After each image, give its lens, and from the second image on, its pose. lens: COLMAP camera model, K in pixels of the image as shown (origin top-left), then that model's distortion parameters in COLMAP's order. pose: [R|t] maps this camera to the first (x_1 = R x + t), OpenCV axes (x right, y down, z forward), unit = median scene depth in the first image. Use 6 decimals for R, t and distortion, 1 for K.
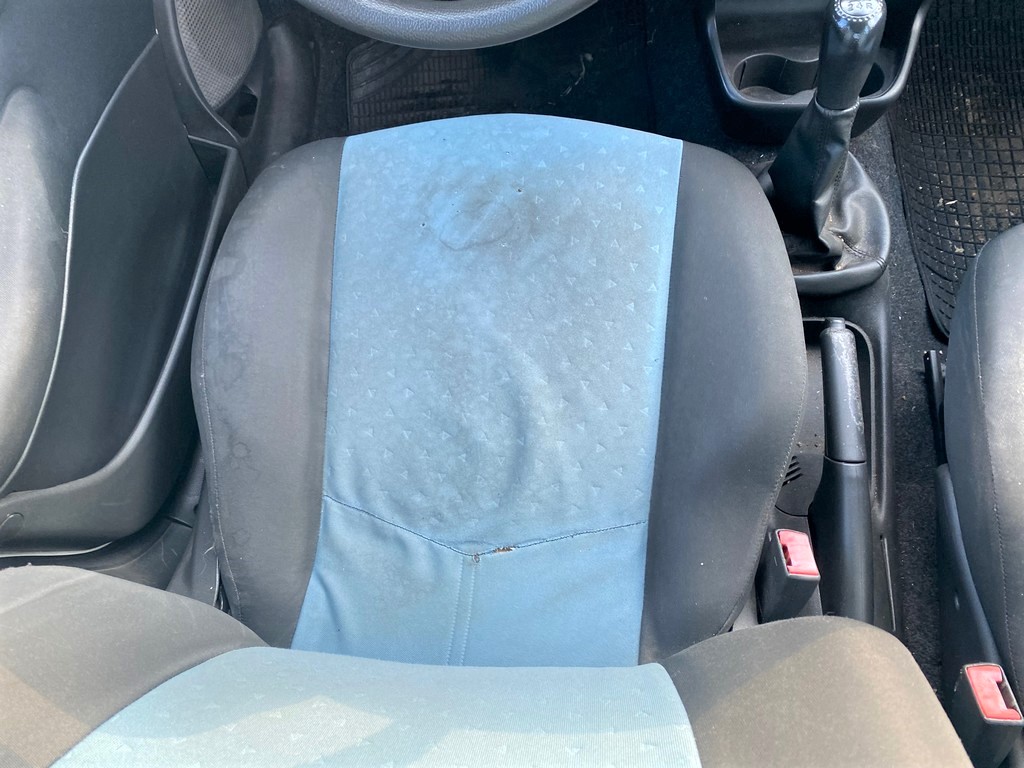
lens RADIAL K [[783.7, 0, 494.3], [0, 783.7, 388.1], [0, 0, 1]] dist [0.023273, -0.025400]
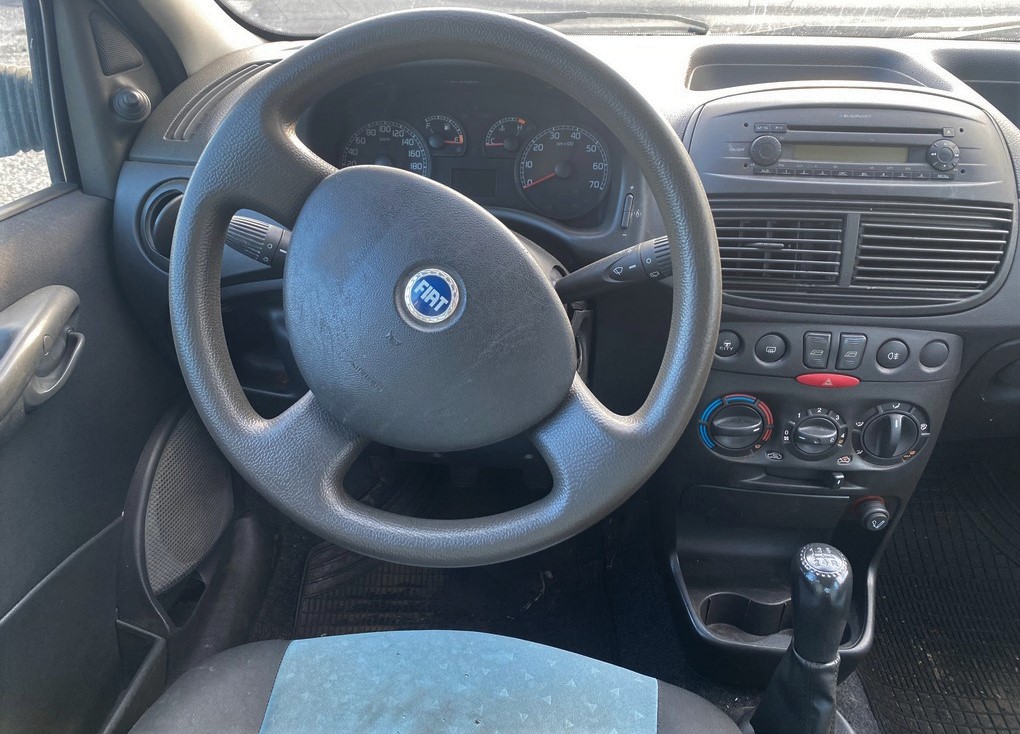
lens RADIAL K [[785.5, 0, 498.7], [0, 785.5, 344.8], [0, 0, 1]] dist [0.006404, -0.007564]
pose [[0.993680, 0.105671, 0.037857, -0.020359], [-0.059893, 0.784381, -0.617381, -0.041381], [-0.094934, 0.611212, 0.785753, 0.053908]]
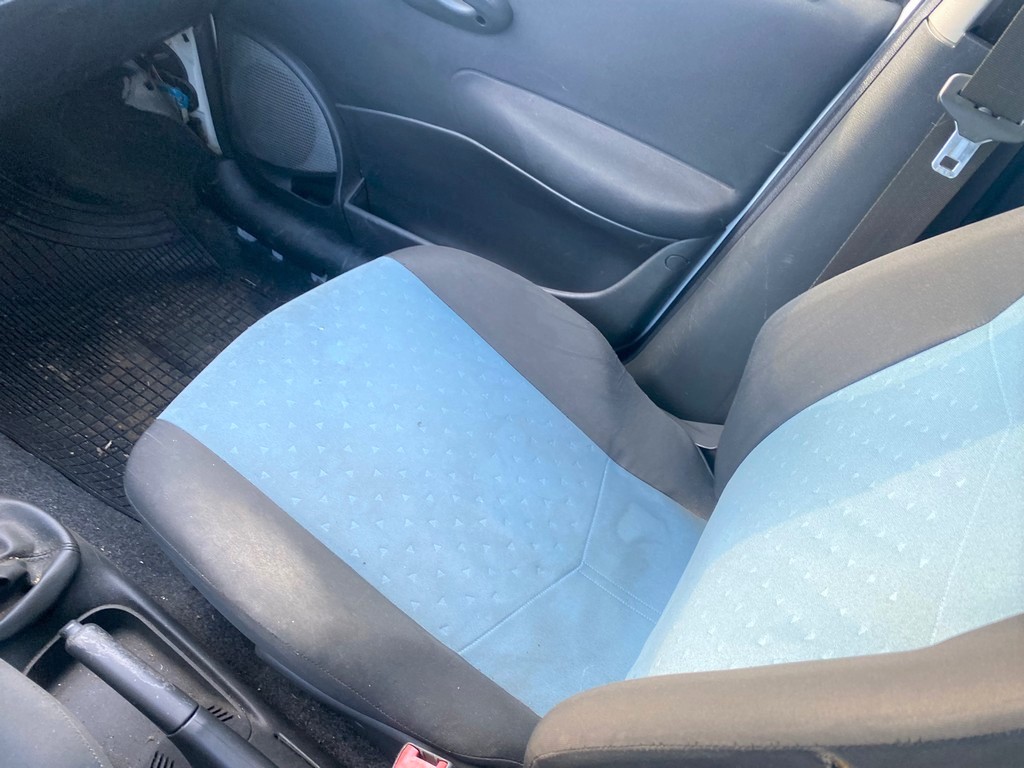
lens RADIAL K [[791.1, 0, 512.0], [0, 791.1, 384.0], [0, 0, 1]] dist [0.023467, -0.002970]
pose [[0.441485, -0.532625, 0.722082, 0.135846], [0.719873, 0.690638, 0.069296, 0.027131], [-0.535606, 0.489214, 0.688328, -0.067134]]
